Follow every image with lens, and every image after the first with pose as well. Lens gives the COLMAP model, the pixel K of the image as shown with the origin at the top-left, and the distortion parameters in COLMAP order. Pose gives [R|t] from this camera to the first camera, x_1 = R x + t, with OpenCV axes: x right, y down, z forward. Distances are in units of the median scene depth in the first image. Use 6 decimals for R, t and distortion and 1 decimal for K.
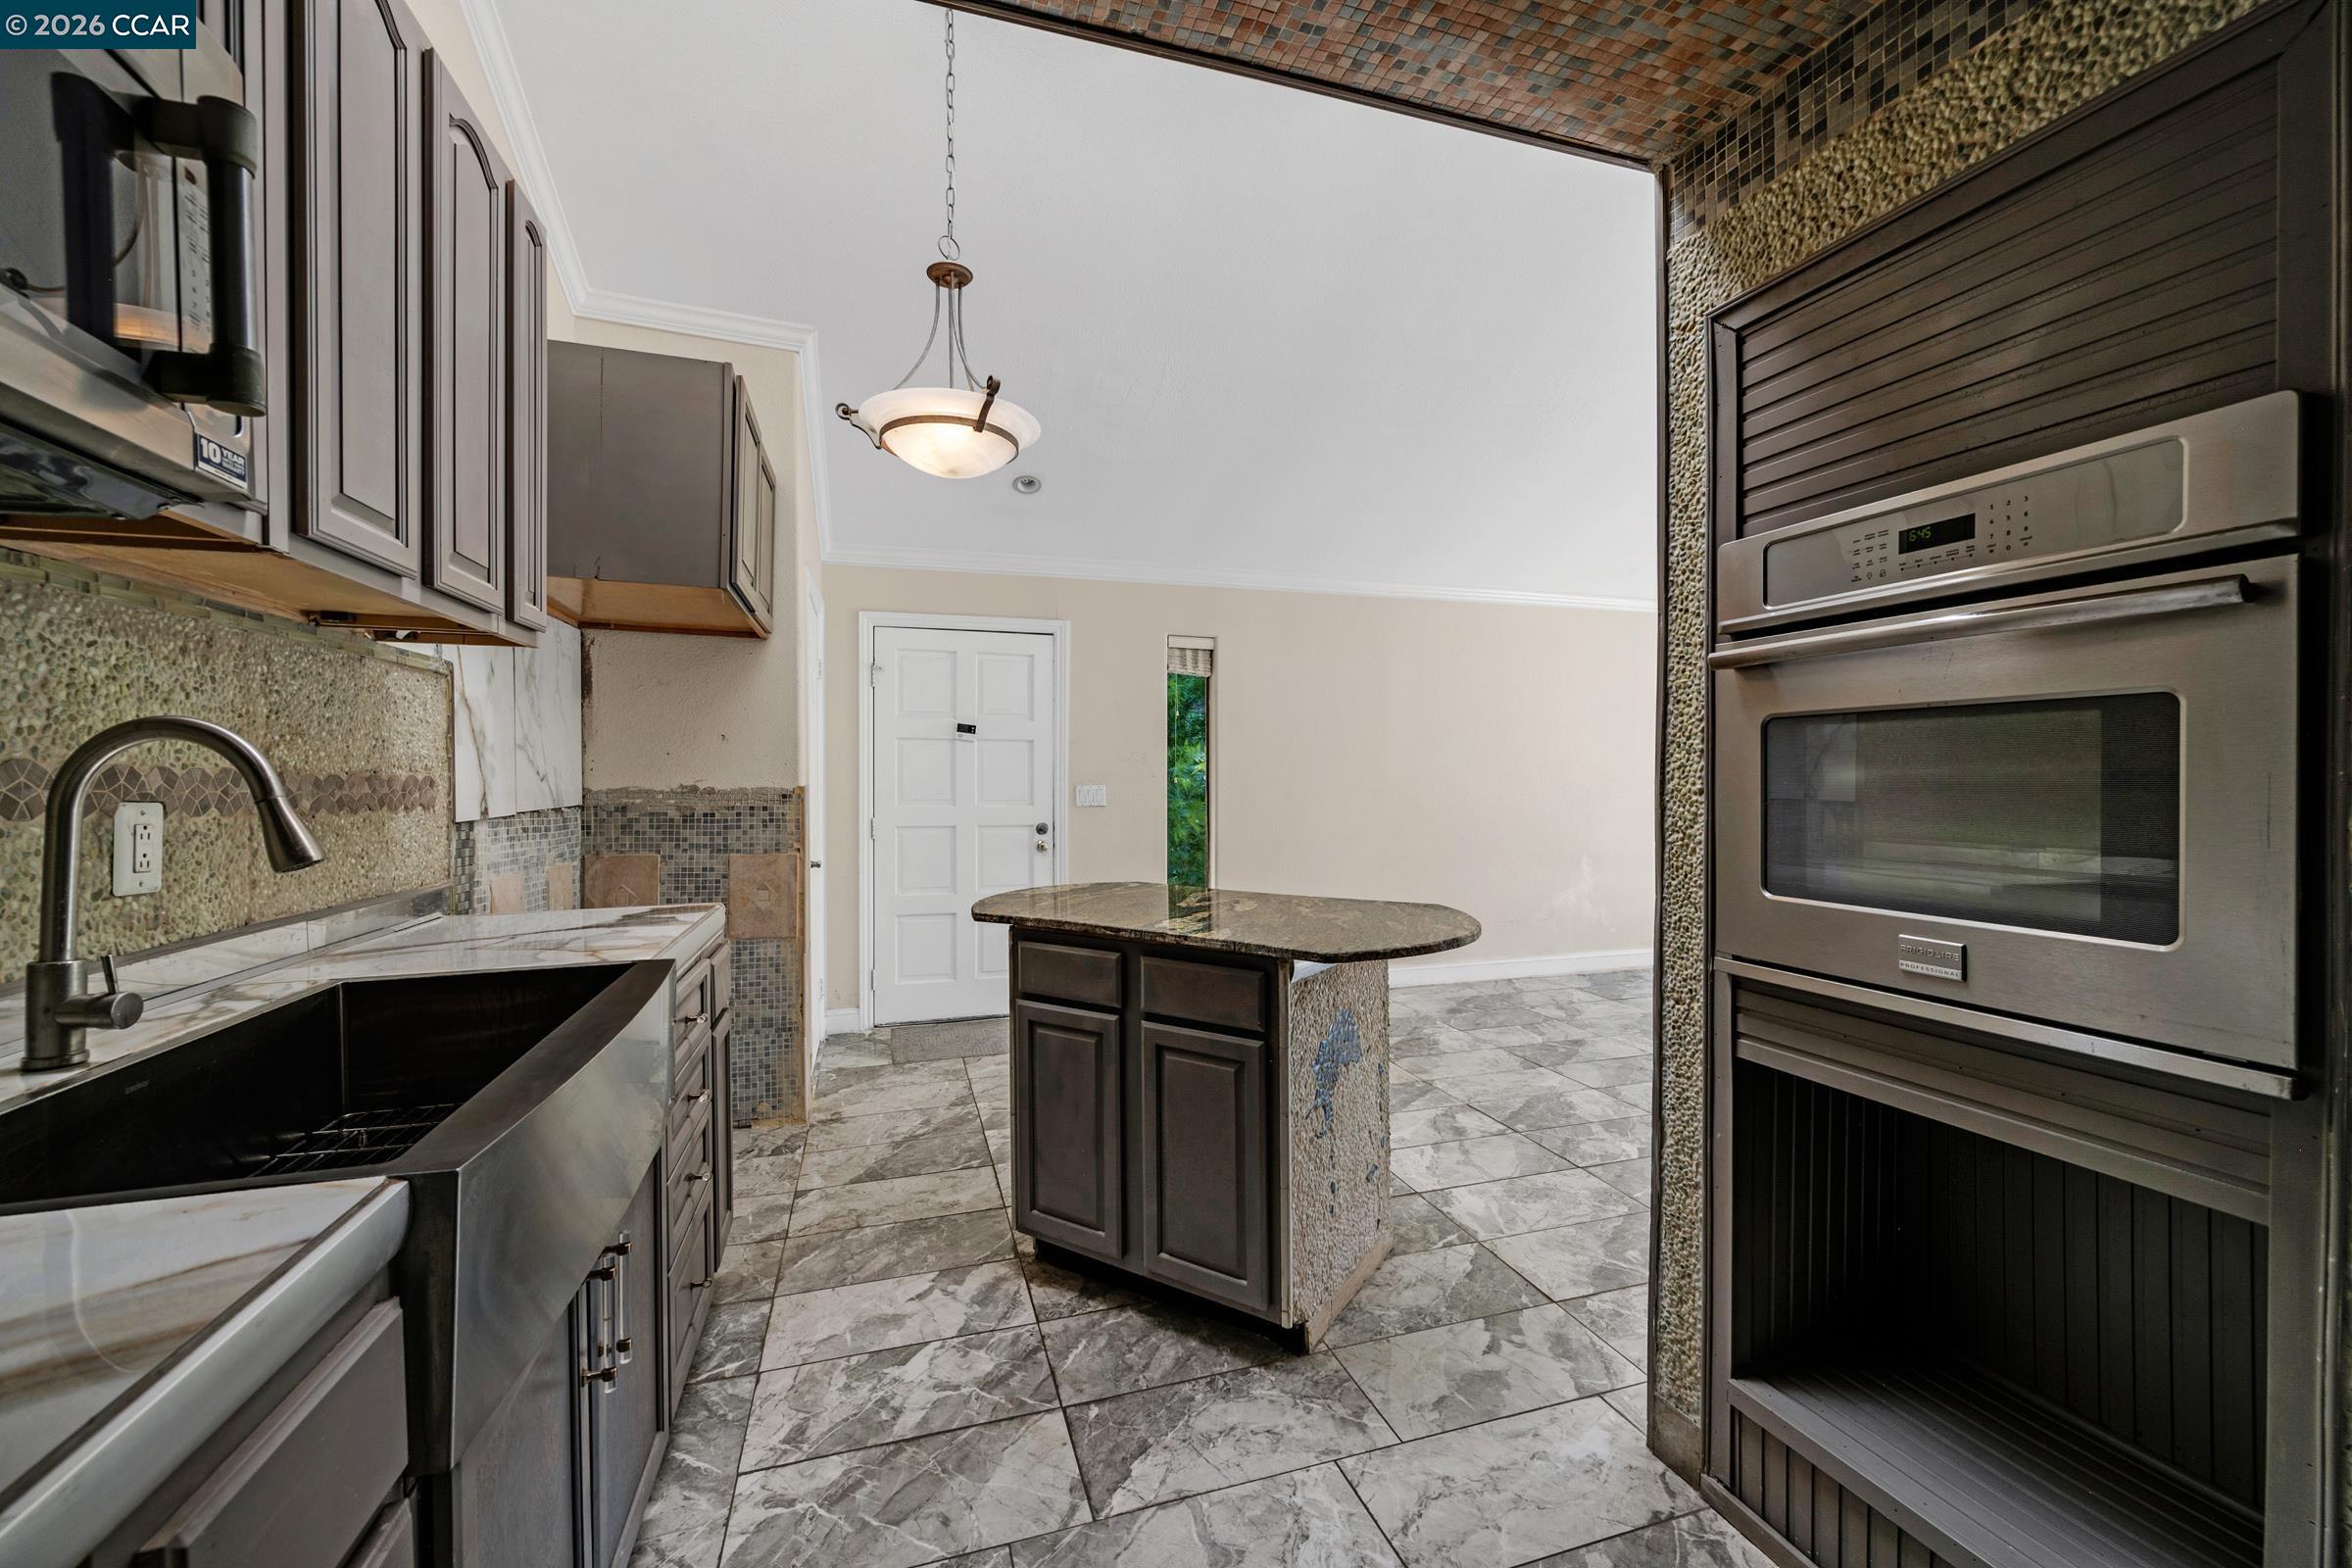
lens RADIAL K [[926.5, 0, 1175.5], [0, 926.5, 782.4], [0, 0, 1]] dist [-0.004034, 0.000243]
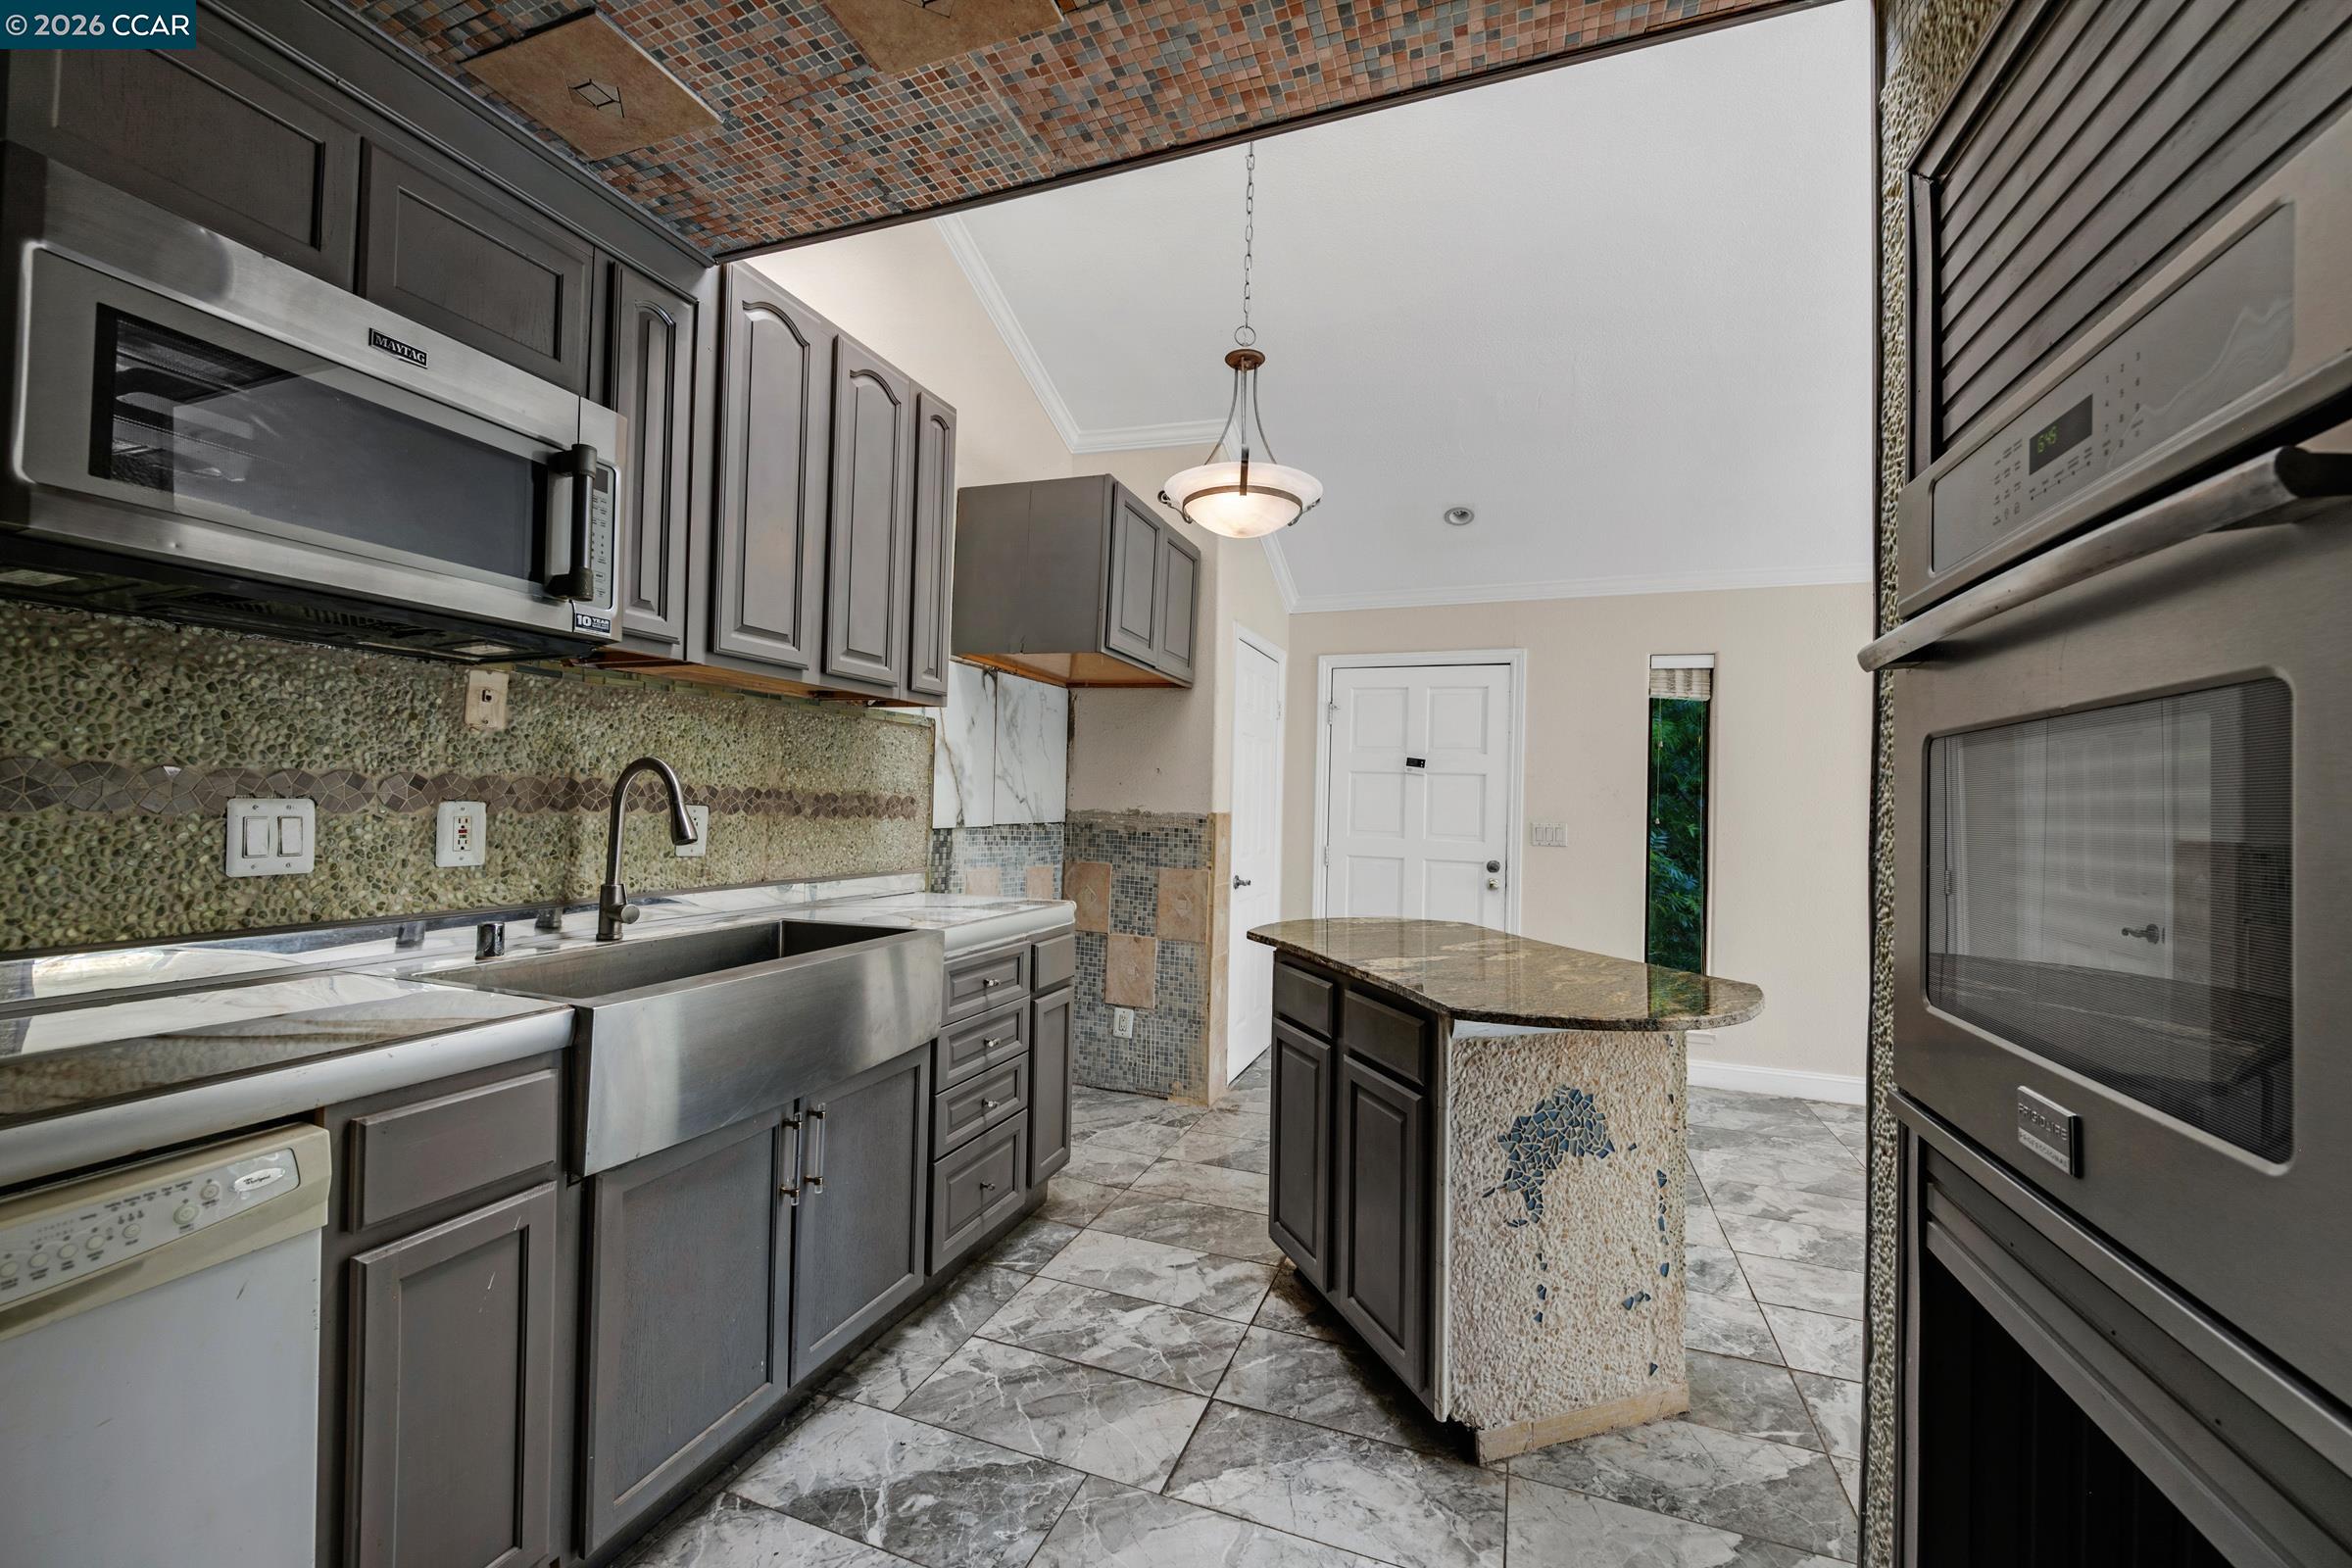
lens RADIAL K [[926.5, 0, 1179.6], [0, 926.5, 782.3], [0, 0, 1]] dist [-0.004034, 0.000243]
pose [[0.787325, 0.008015, -0.616486, 0.434525], [-0.031483, 0.999134, -0.027218, -0.001984], [0.615734, 0.040838, 0.786895, 0.096604]]
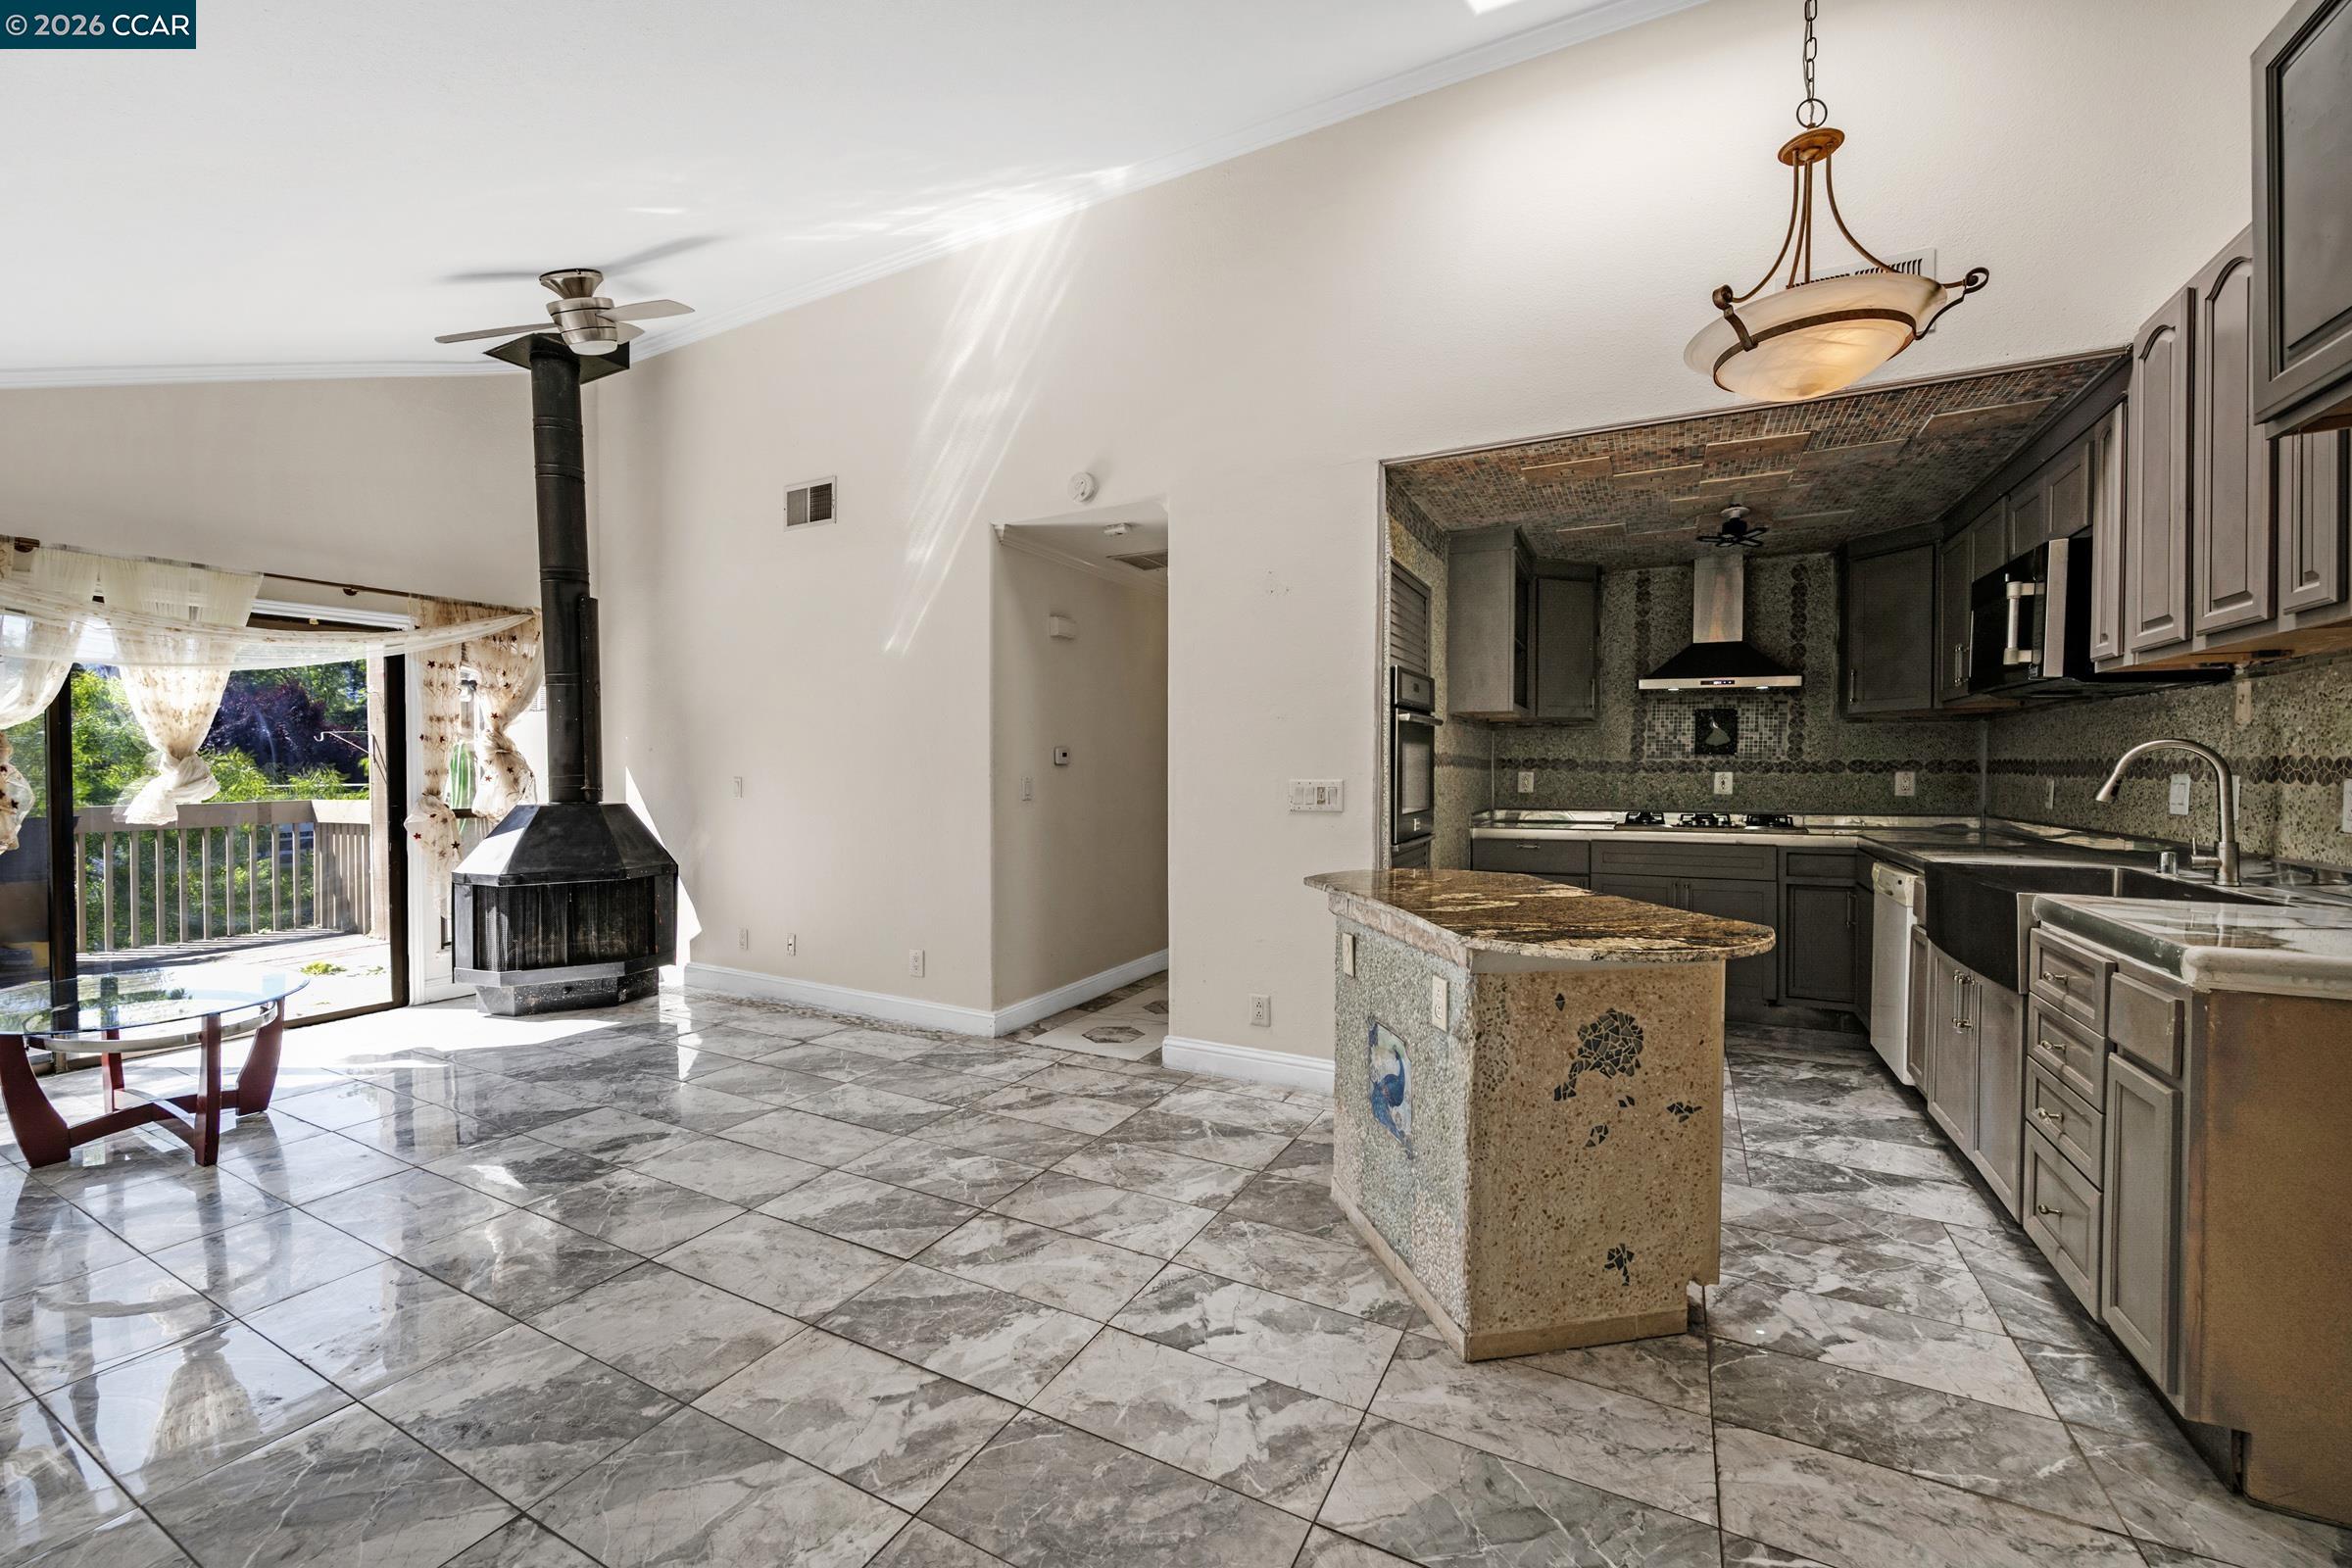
lens RADIAL K [[926.5, 0, 1177.2], [0, 926.5, 783.2], [0, 0, 1]] dist [-0.004034, 0.000243]
pose [[-0.700562, -0.010416, 0.713515, -0.486415], [0.008145, 0.999712, 0.022590, -0.015300], [-0.713545, 0.021637, -0.700275, 2.194497]]
